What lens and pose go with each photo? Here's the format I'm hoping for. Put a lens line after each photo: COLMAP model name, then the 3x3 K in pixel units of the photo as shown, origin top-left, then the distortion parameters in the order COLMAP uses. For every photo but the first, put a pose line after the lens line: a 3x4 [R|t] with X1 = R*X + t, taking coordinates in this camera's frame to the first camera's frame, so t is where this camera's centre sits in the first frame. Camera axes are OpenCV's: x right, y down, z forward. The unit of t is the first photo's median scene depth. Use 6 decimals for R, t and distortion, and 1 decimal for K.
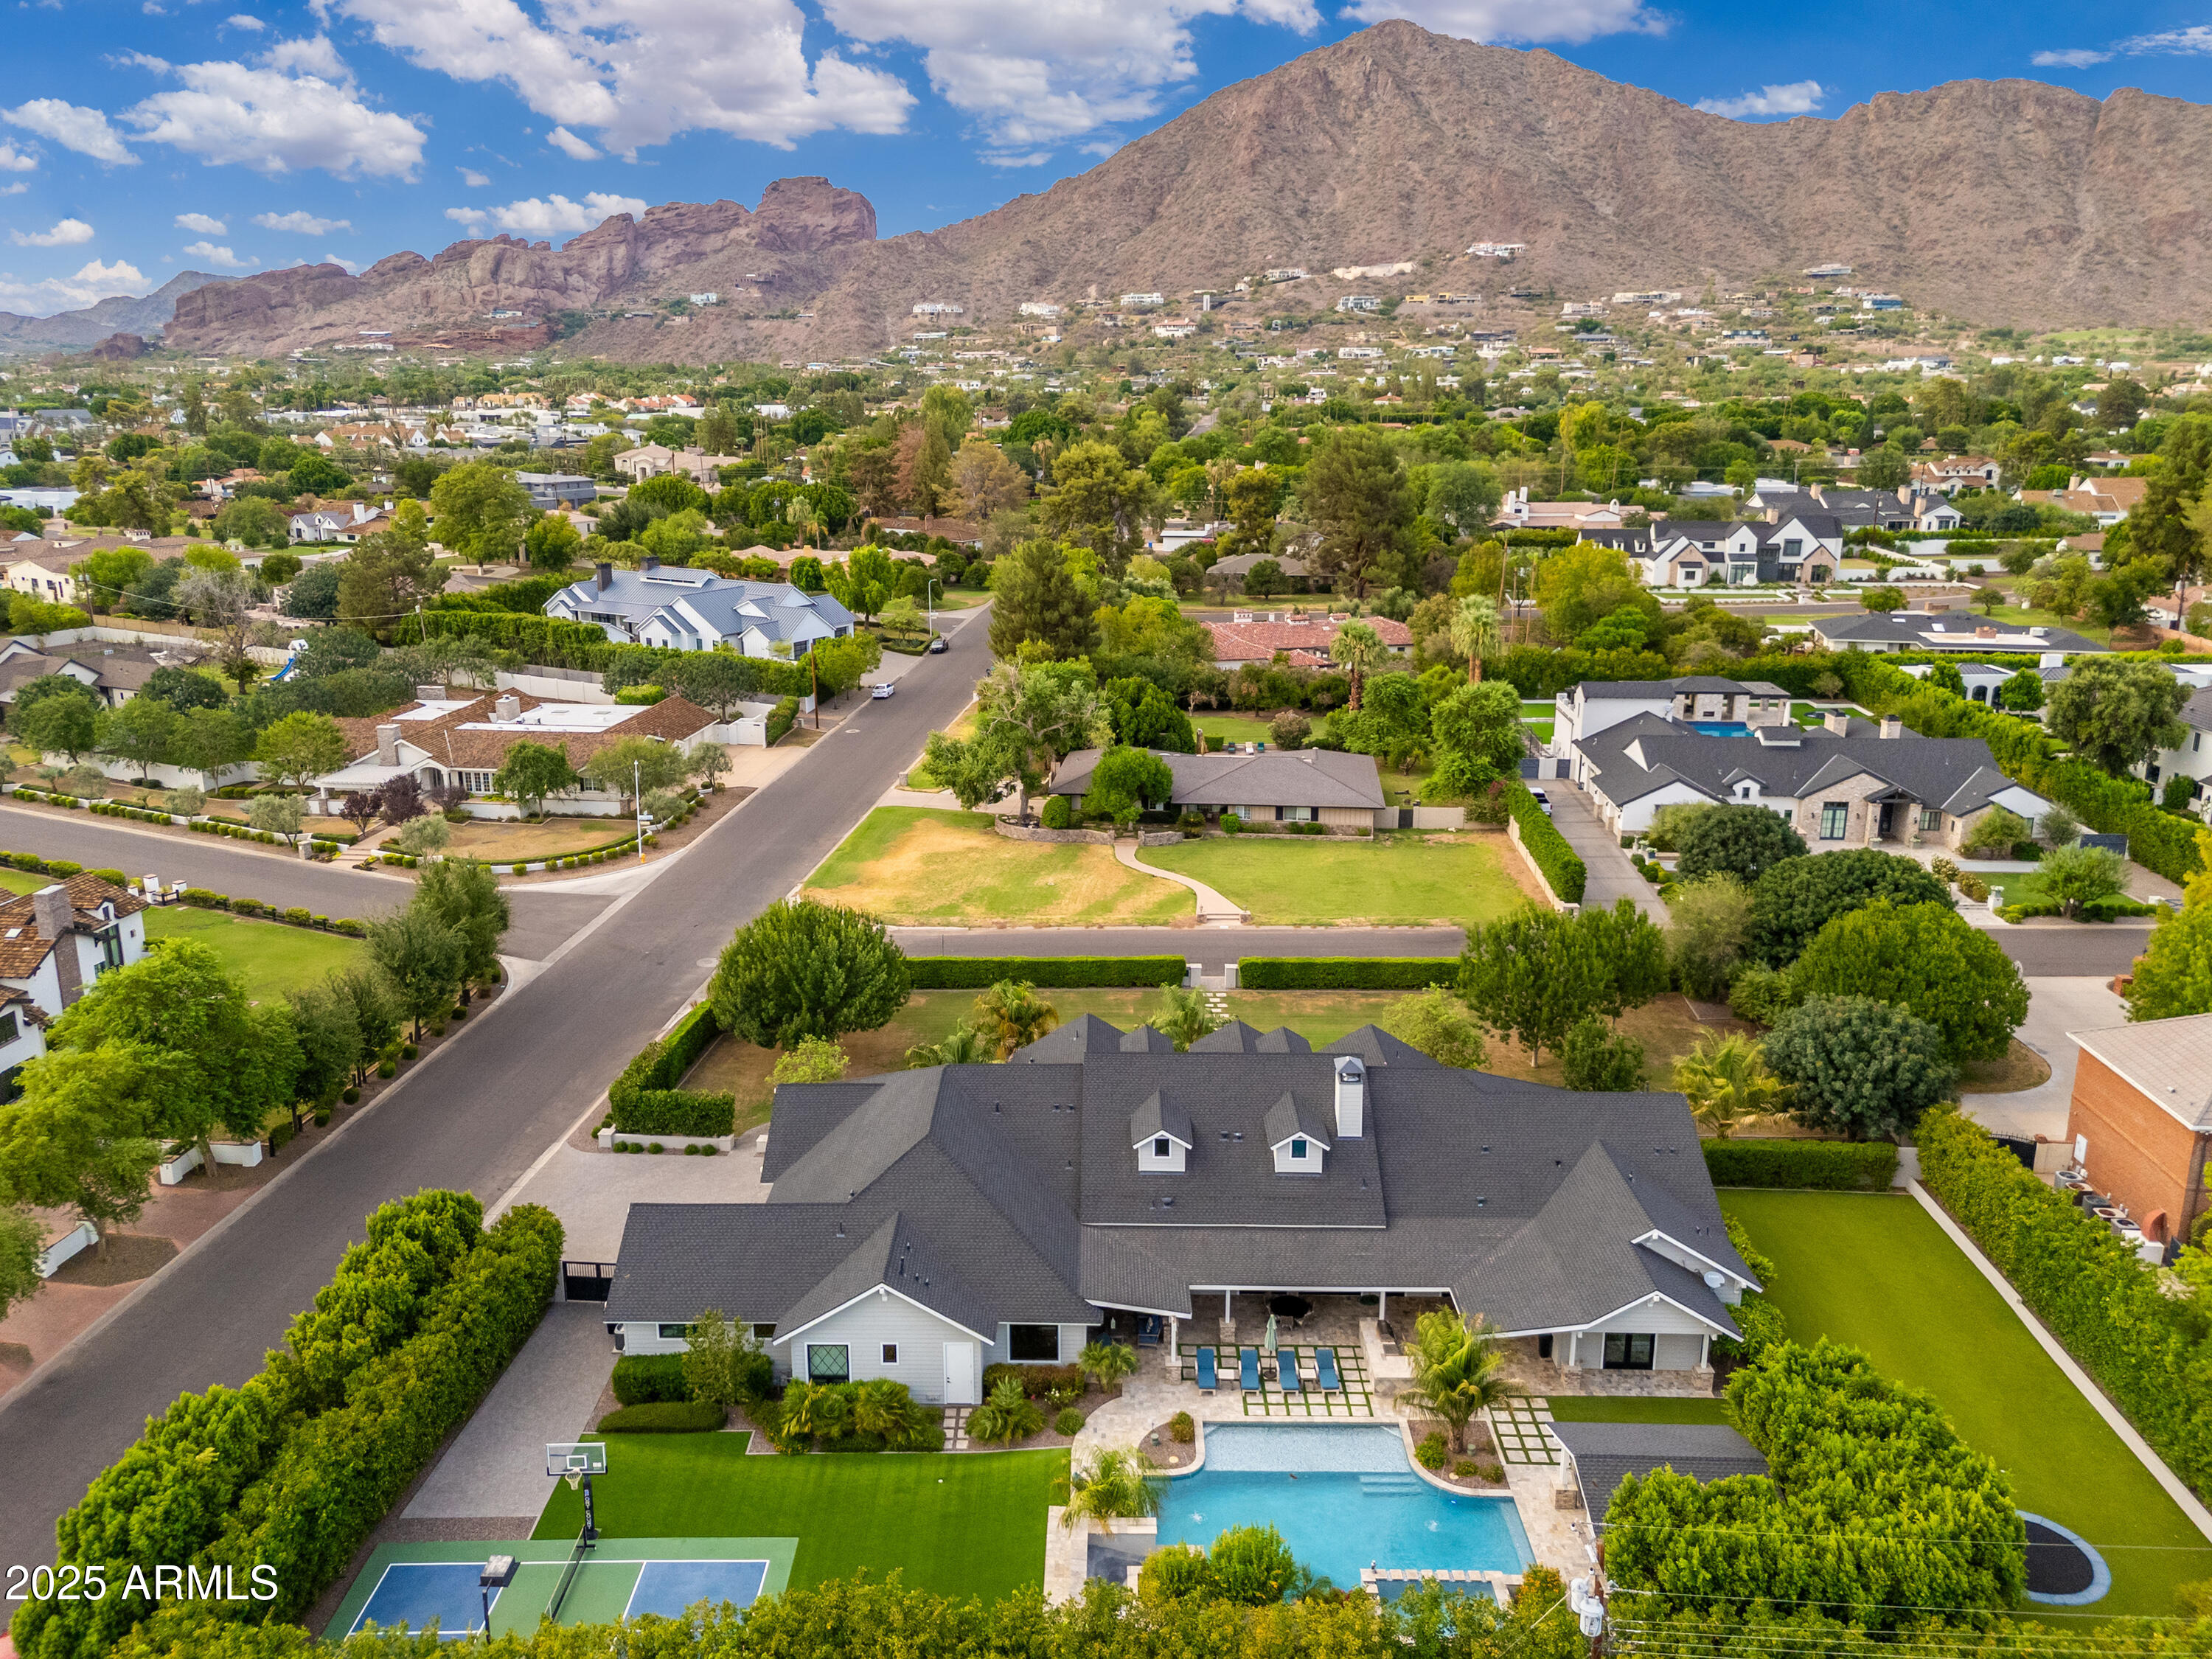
lens RADIAL K [[1667.2, 0, 1081.3], [0, 1667.2, 808.1], [0, 0, 1]] dist [0.069511, -0.038244]
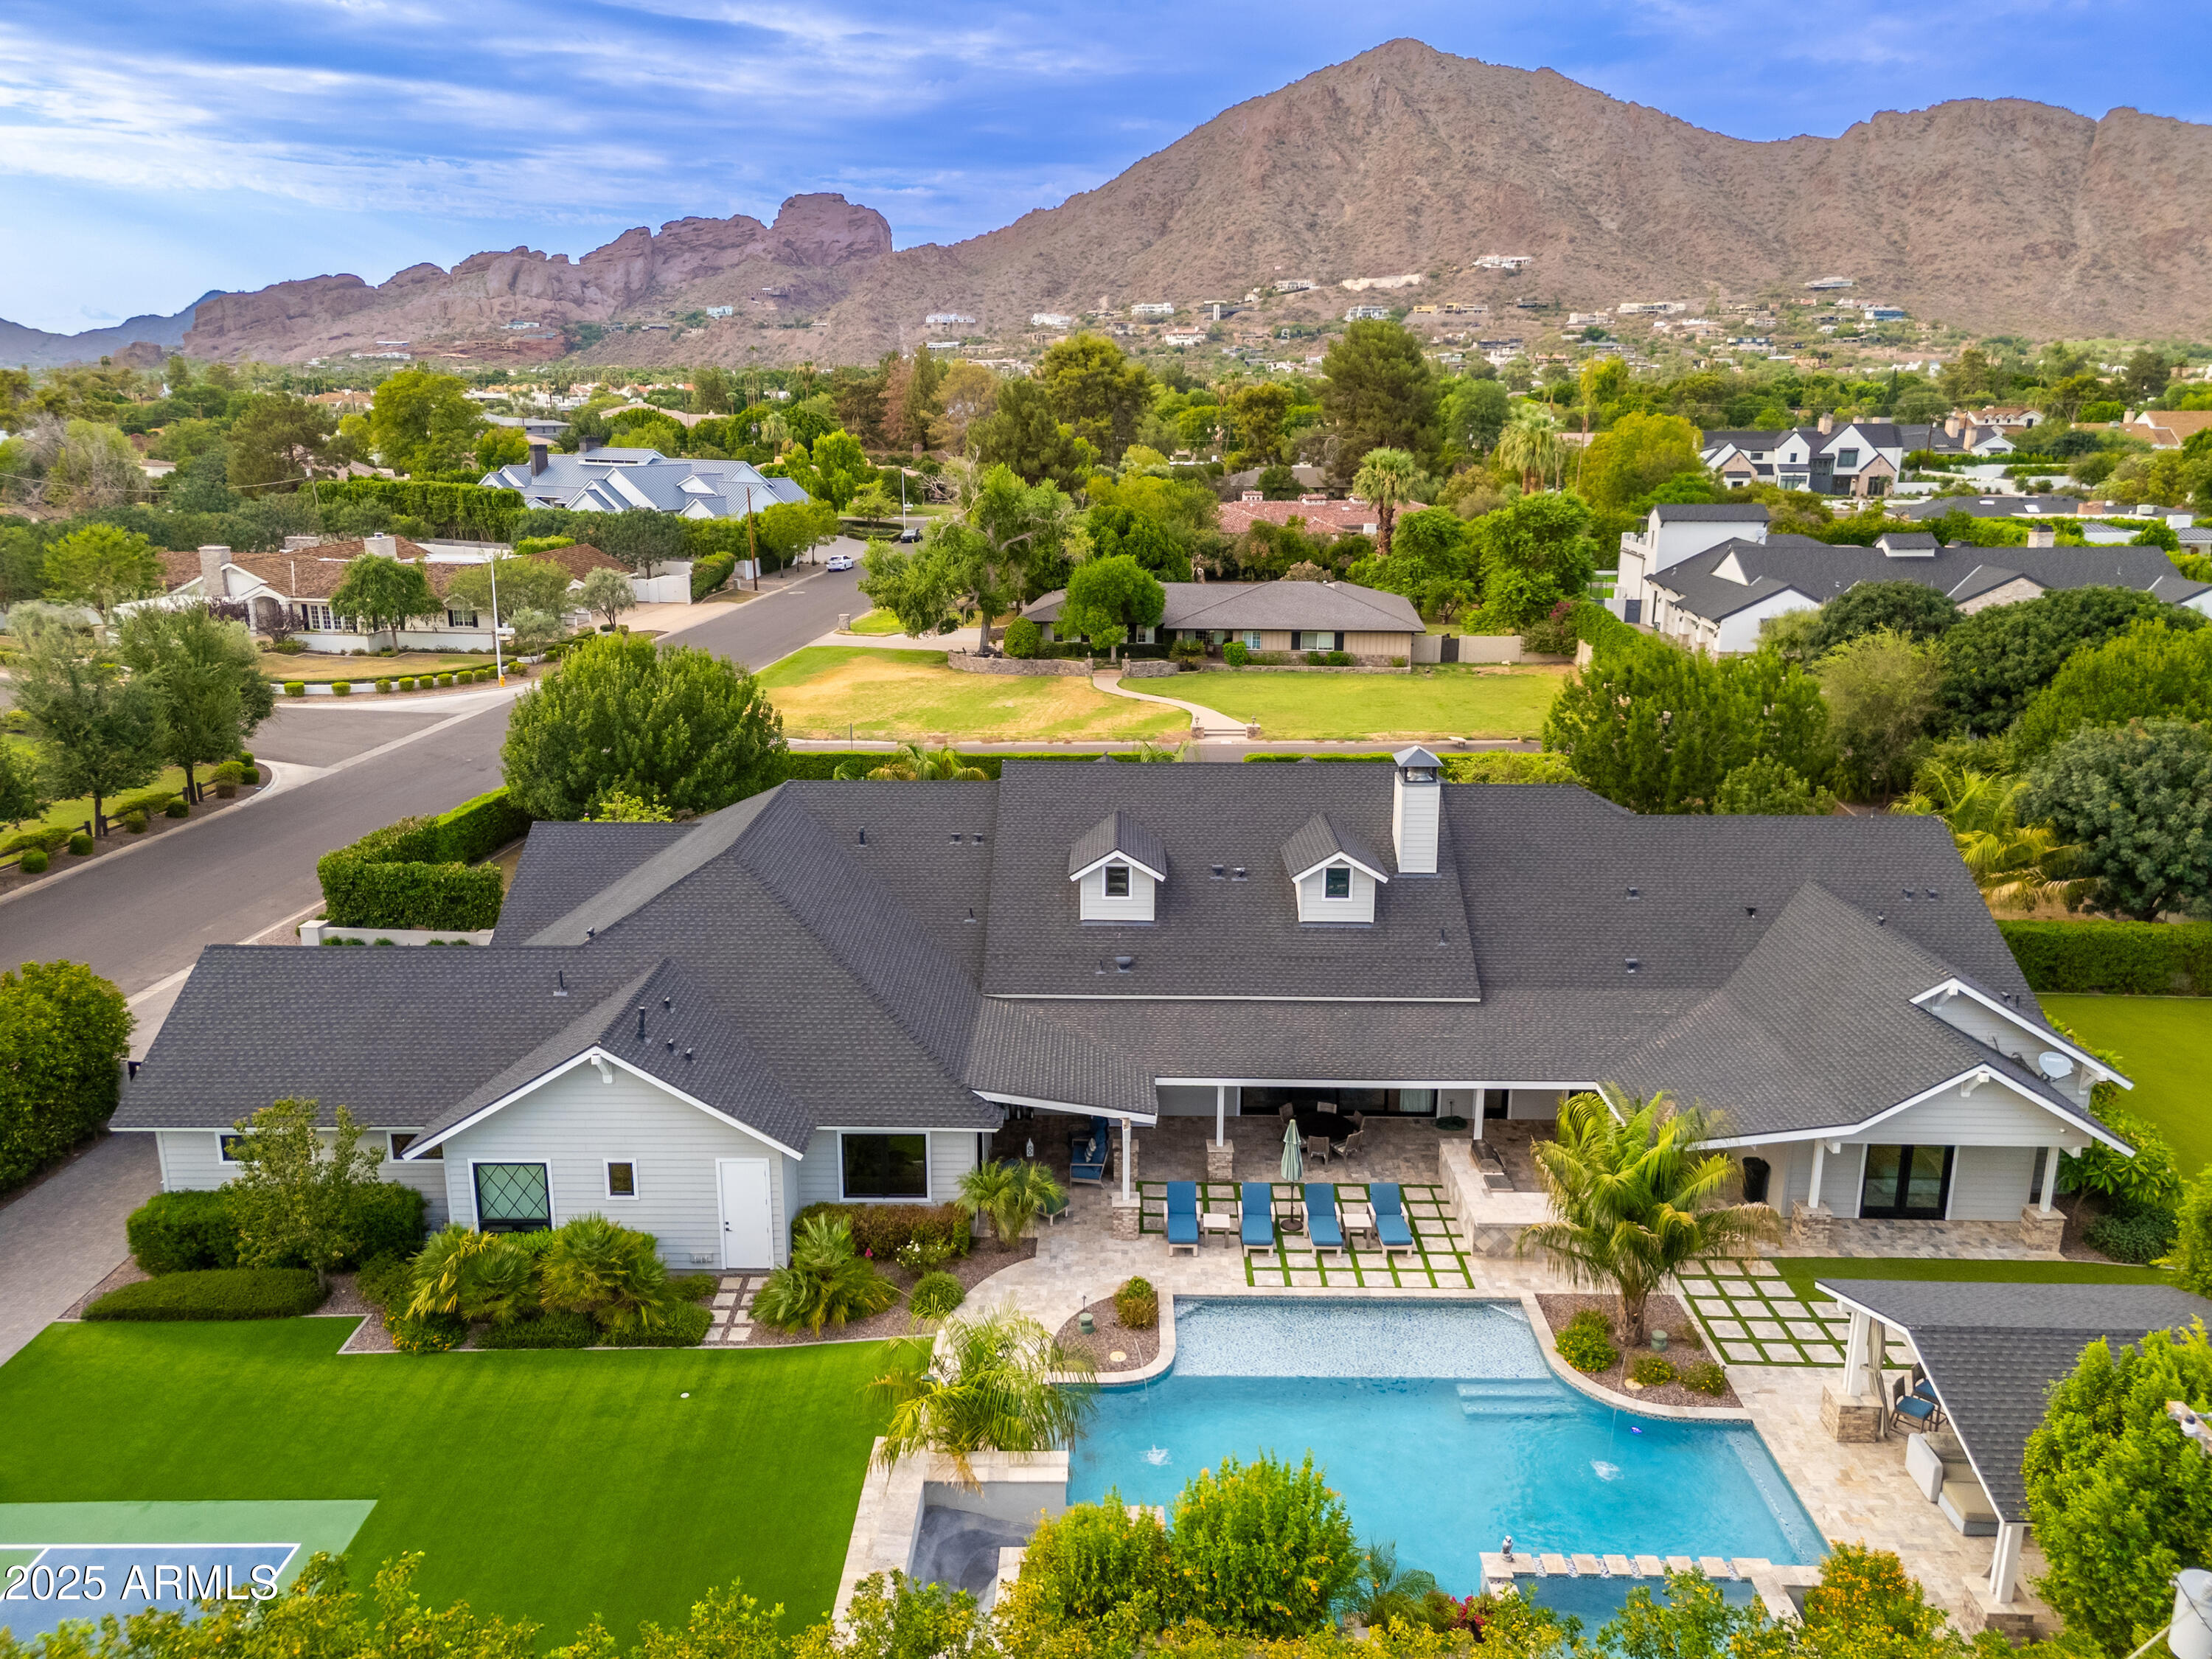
lens RADIAL K [[1628.4, 0, 1108.5], [0, 1628.4, 822.0], [0, 0, 1]] dist [0.075094, -0.048743]
pose [[0.999949, 0.003356, 0.009489, 0.018020], [-0.003348, 0.999994, -0.000880, 0.083495], [-0.009492, 0.000849, 0.999955, 0.182095]]
